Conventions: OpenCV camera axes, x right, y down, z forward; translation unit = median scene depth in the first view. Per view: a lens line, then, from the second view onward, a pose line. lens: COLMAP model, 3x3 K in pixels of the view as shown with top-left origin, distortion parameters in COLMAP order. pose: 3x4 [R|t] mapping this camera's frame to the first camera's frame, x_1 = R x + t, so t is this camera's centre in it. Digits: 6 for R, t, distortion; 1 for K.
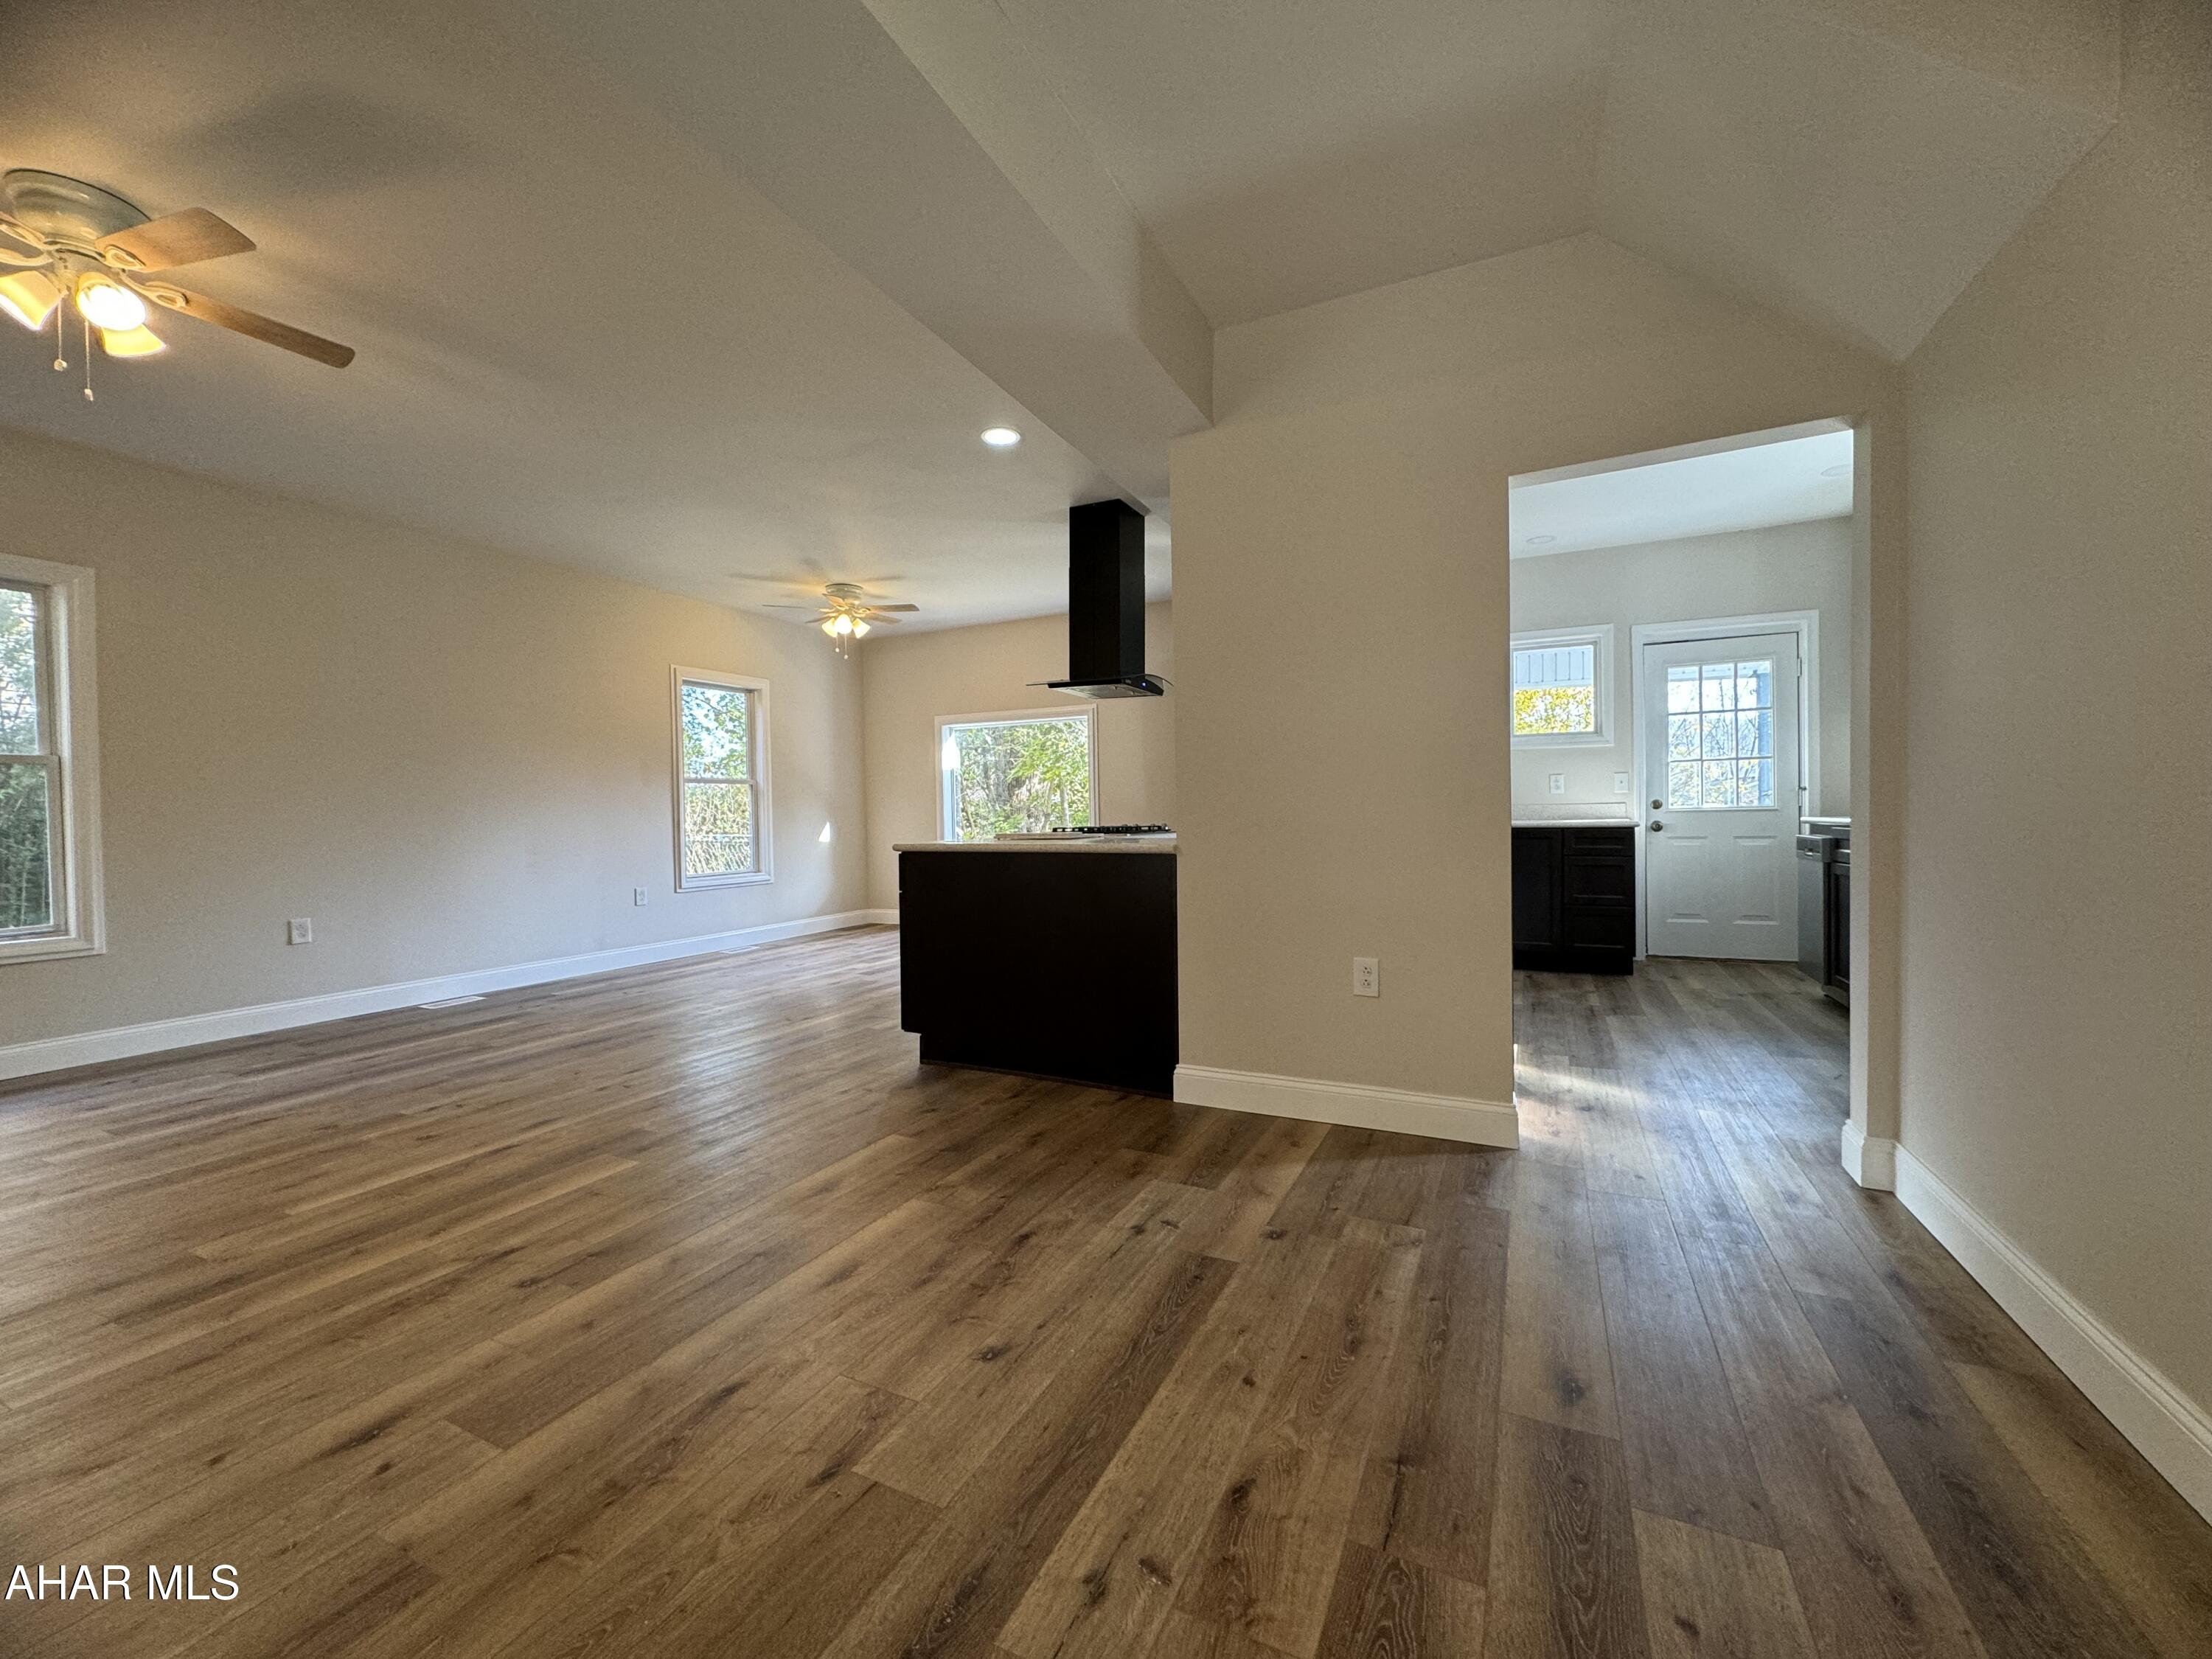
lens RADIAL K [[883.0, 0, 1105.9], [0, 883.0, 824.8], [0, 0, 1]] dist [0.000804, 0.000040]
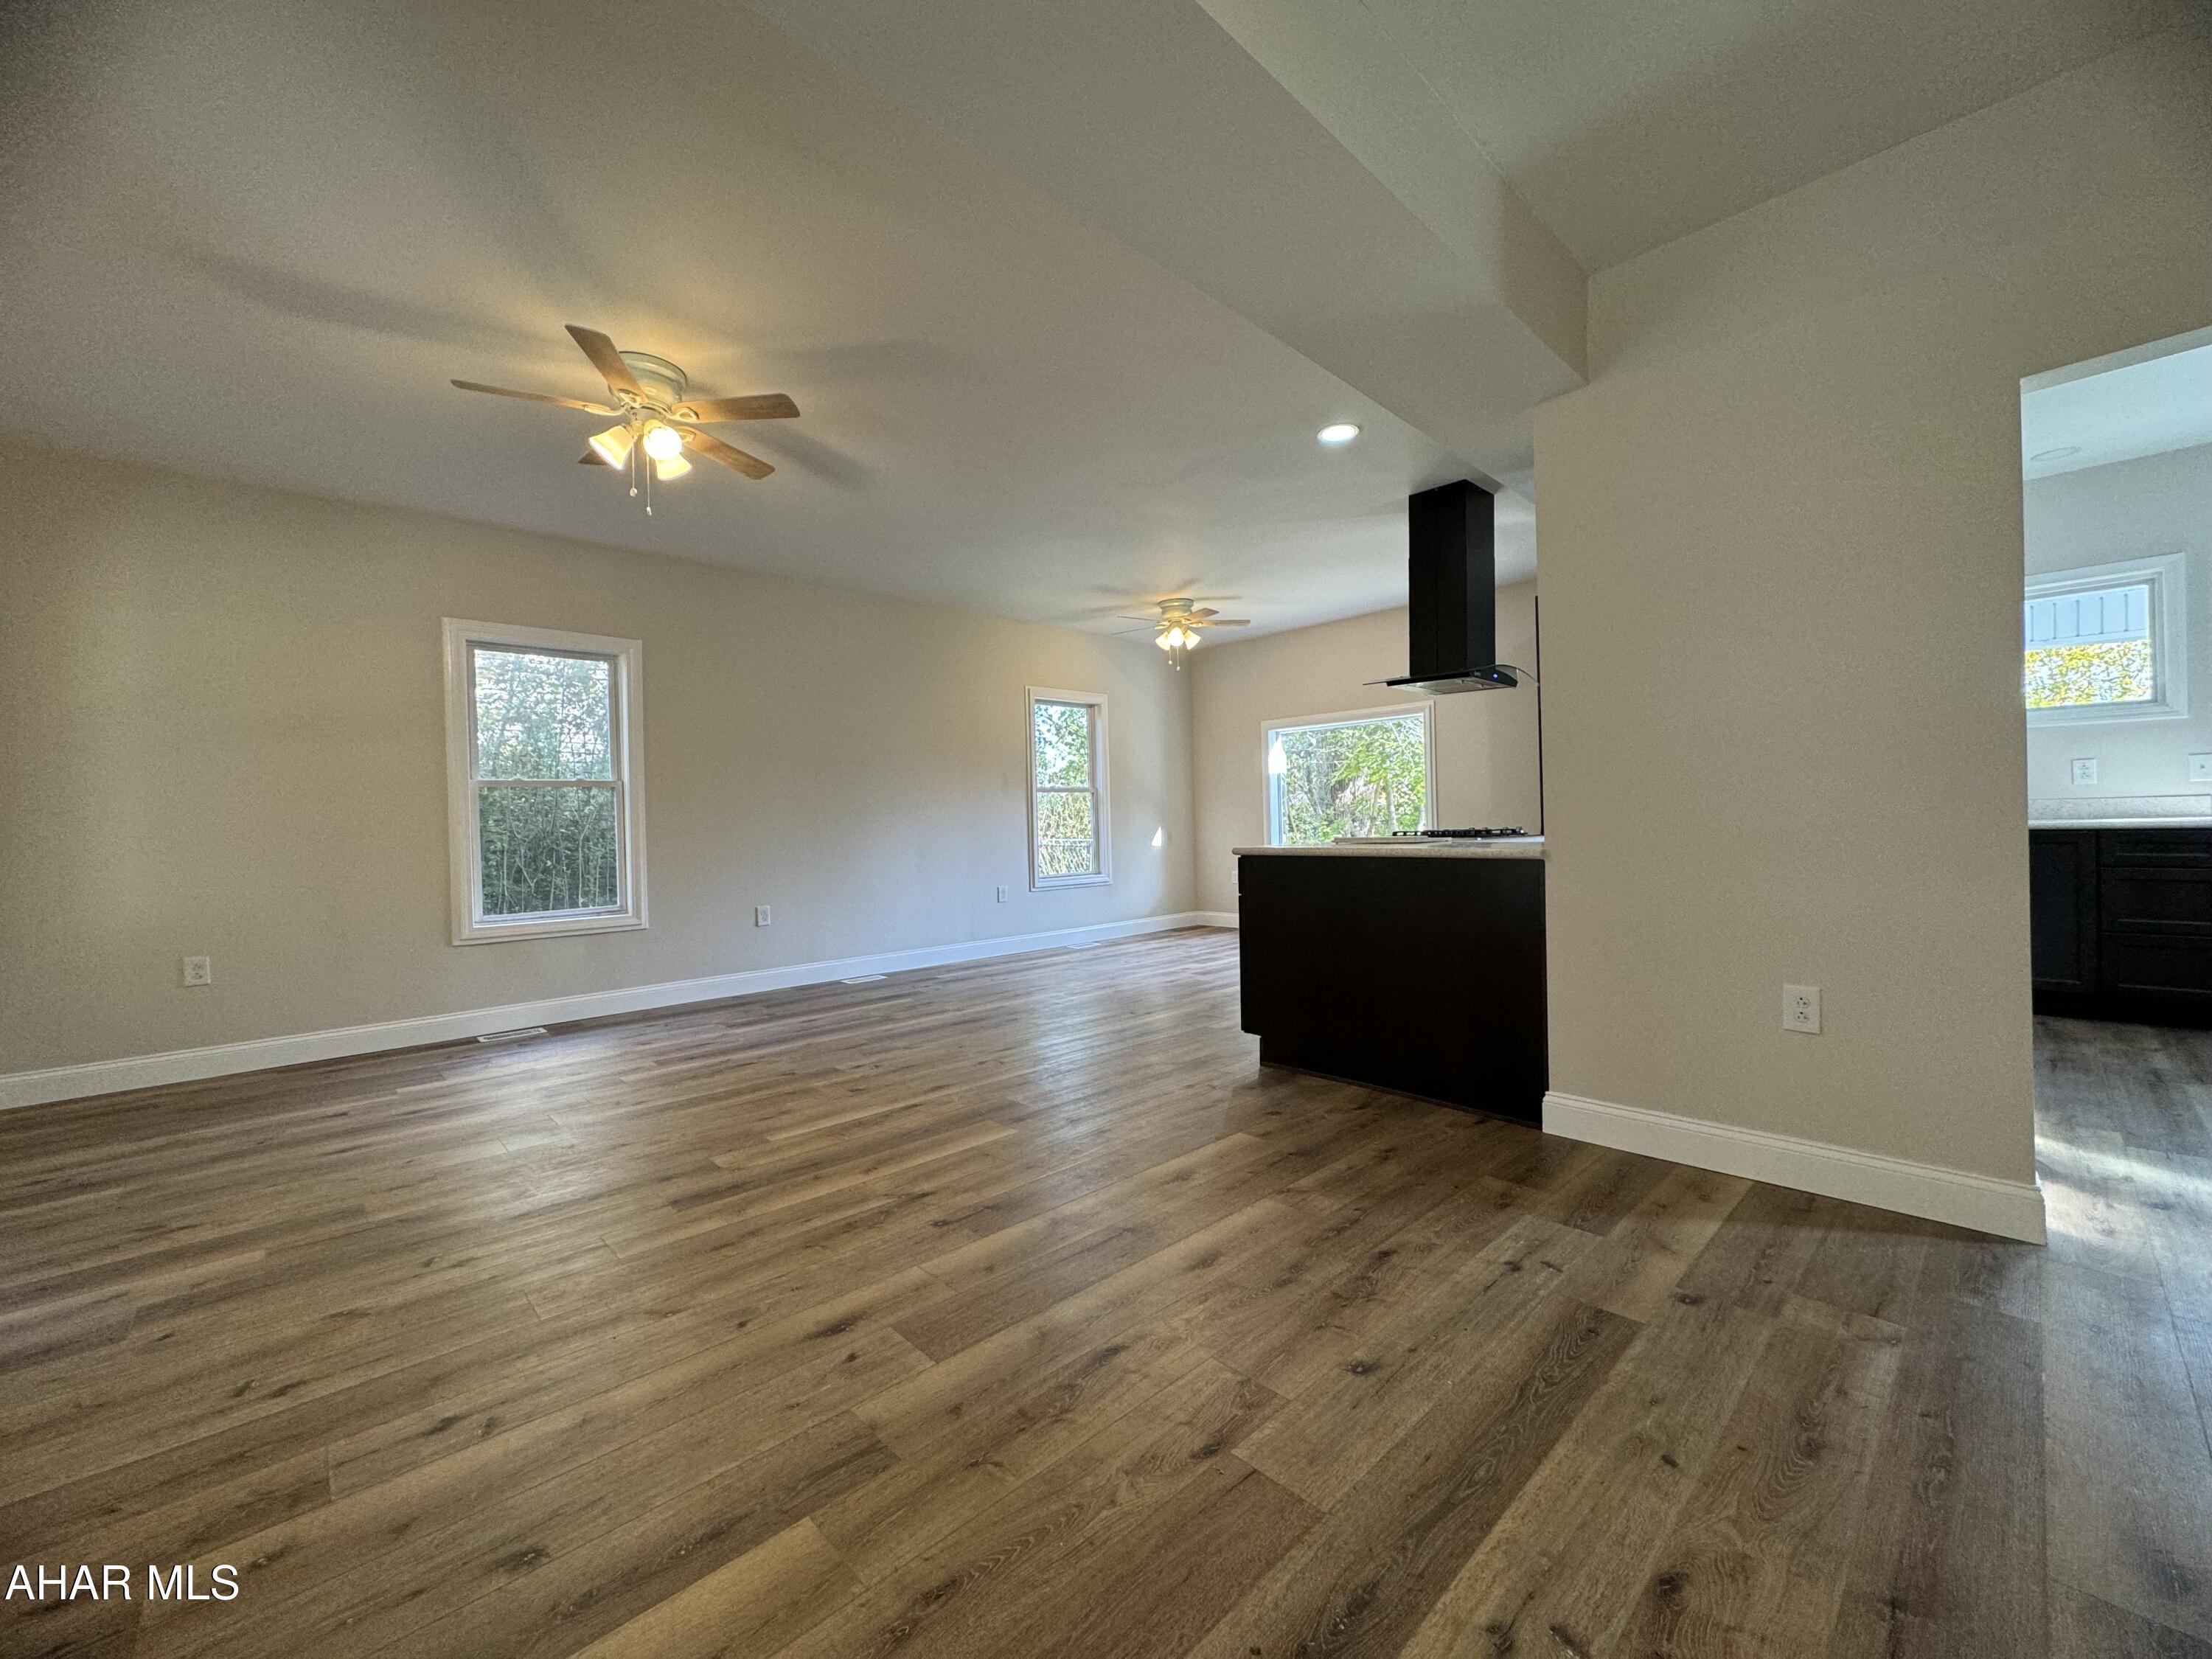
lens RADIAL K [[883.0, 0, 1104.6], [0, 883.0, 824.9], [0, 0, 1]] dist [0.000804, 0.000040]
pose [[0.937035, -0.005828, -0.349188, -0.029759], [0.003990, 0.999974, -0.005983, 0.001231], [0.349214, 0.004213, 0.937034, -0.011121]]
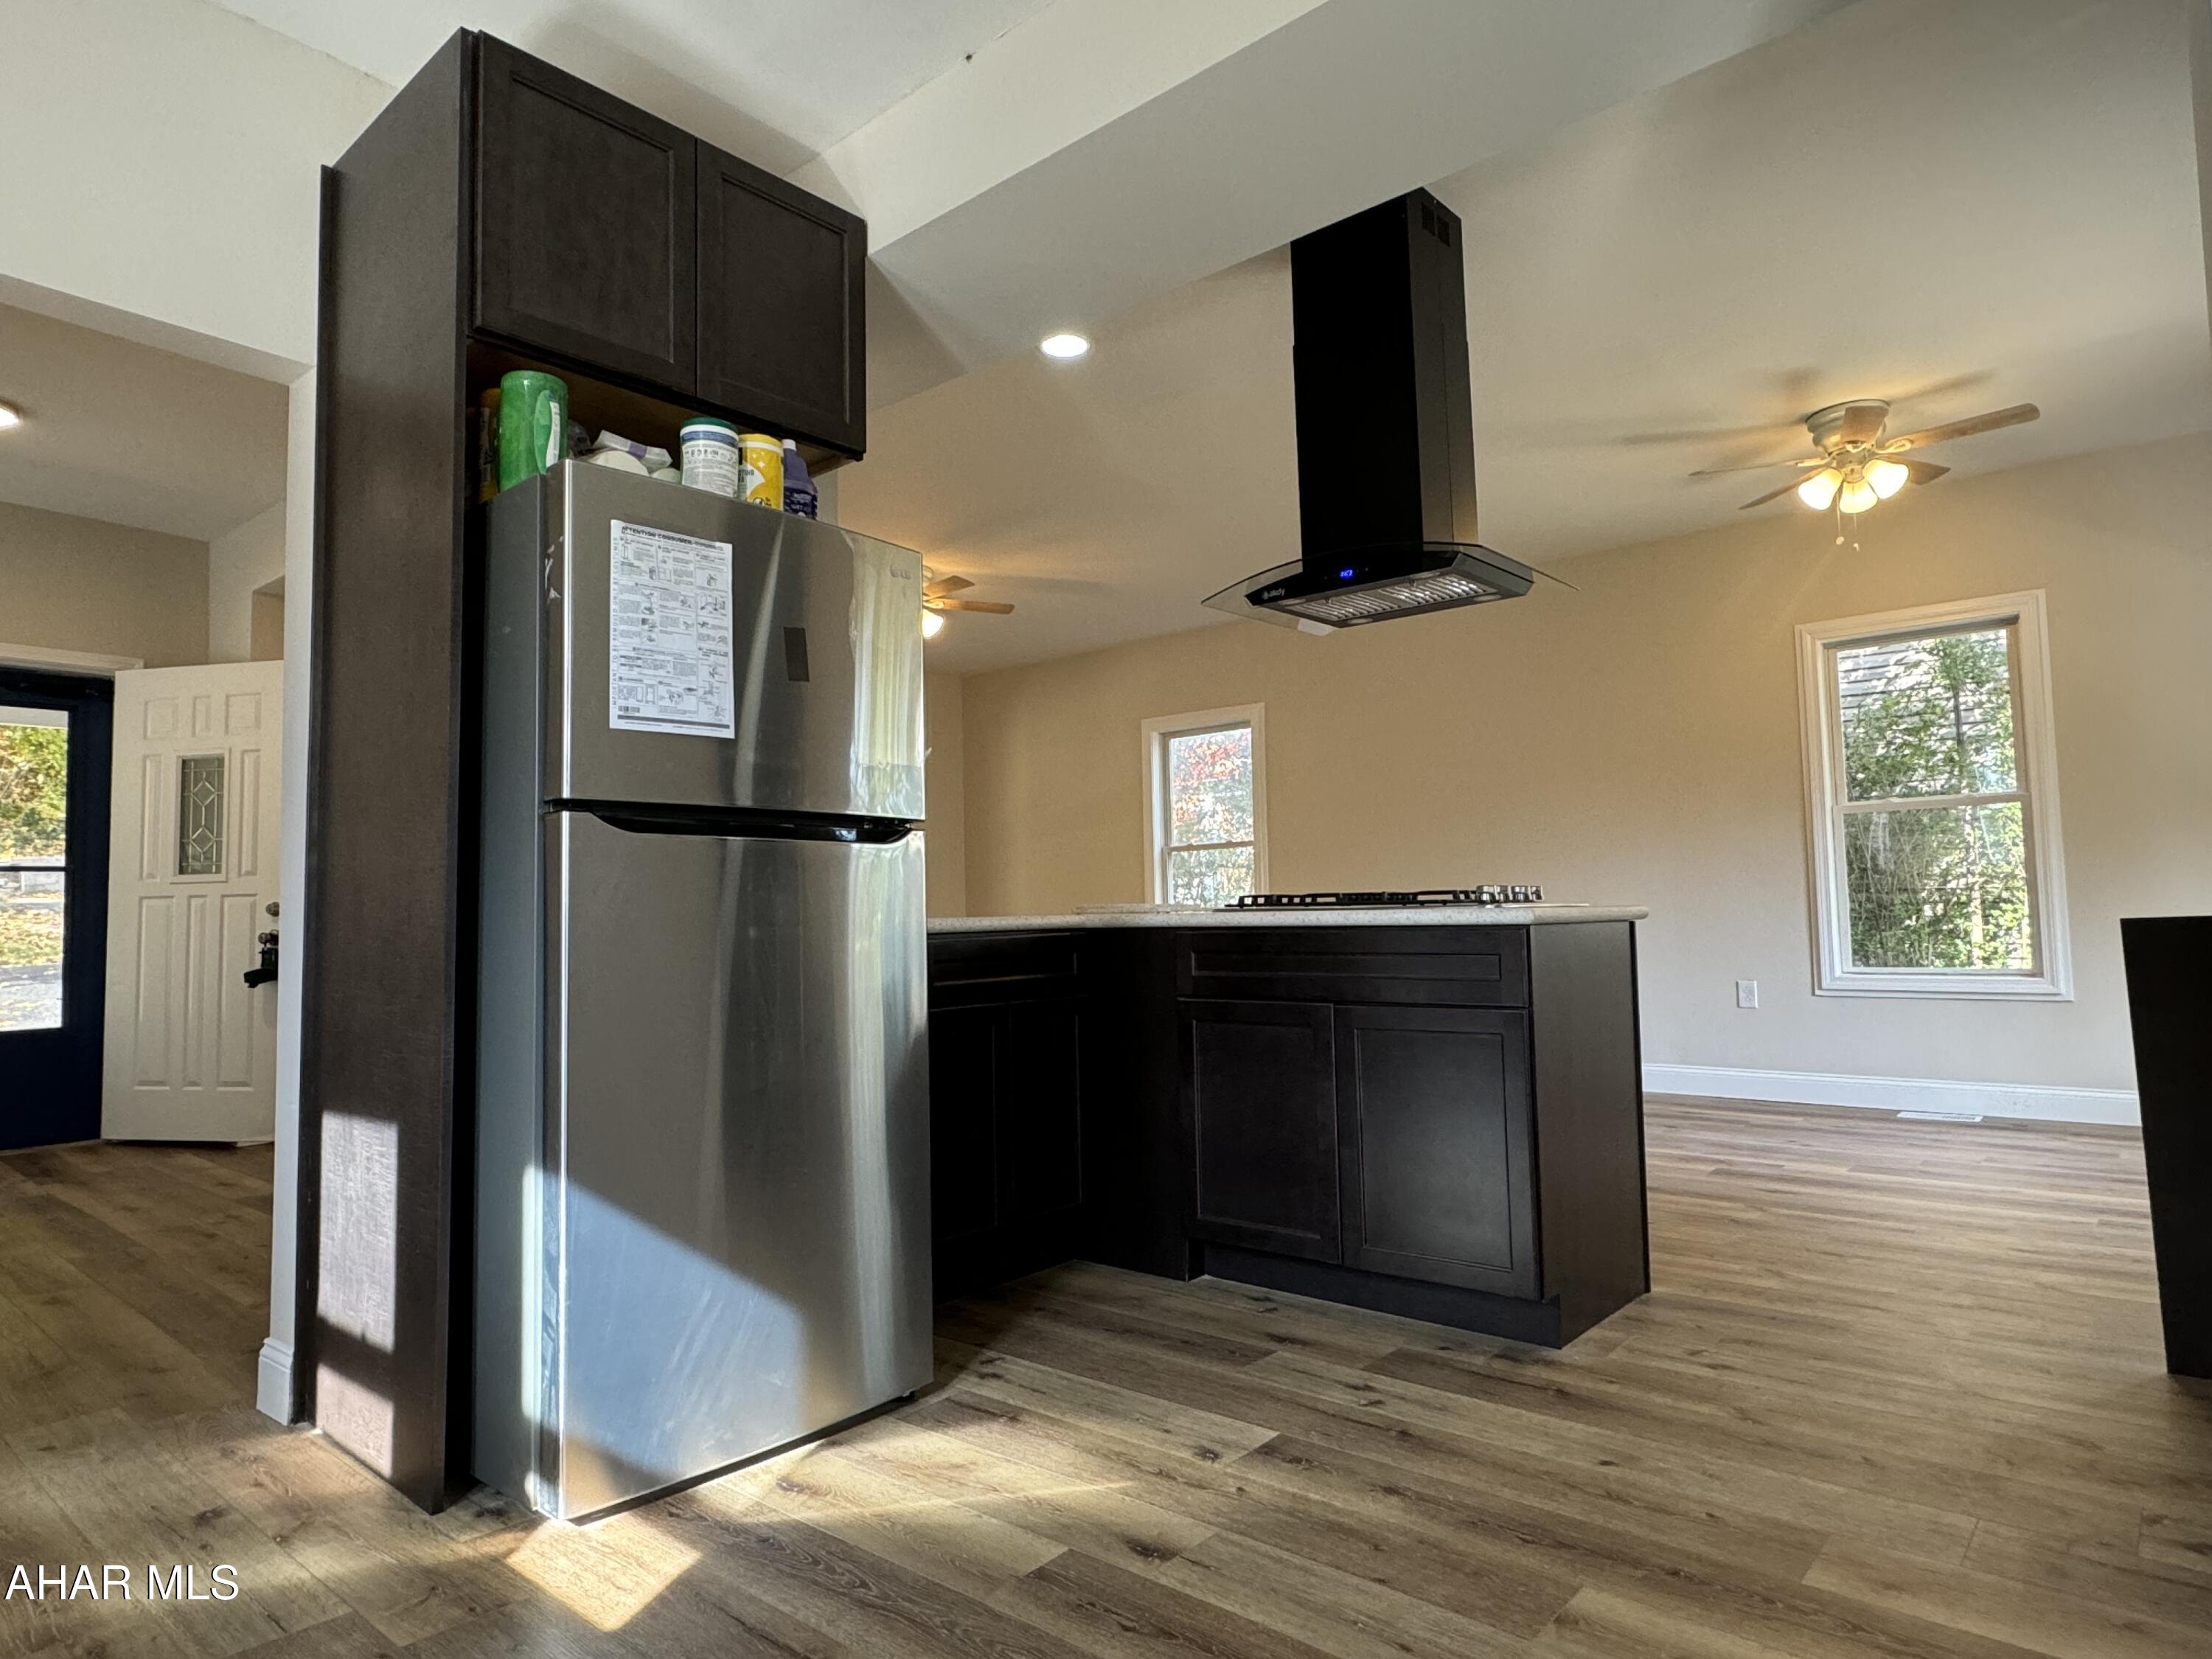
lens RADIAL K [[1295.5, 0, 1105.5], [0, 1295.5, 825.9], [0, 0, 1]] dist [0.002794, 0.000124]
pose [[-0.257186, -0.043983, -0.965361, 1.158548], [0.007590, 0.998841, -0.047530, -0.000824], [0.966332, -0.019552, -0.256554, 1.730228]]
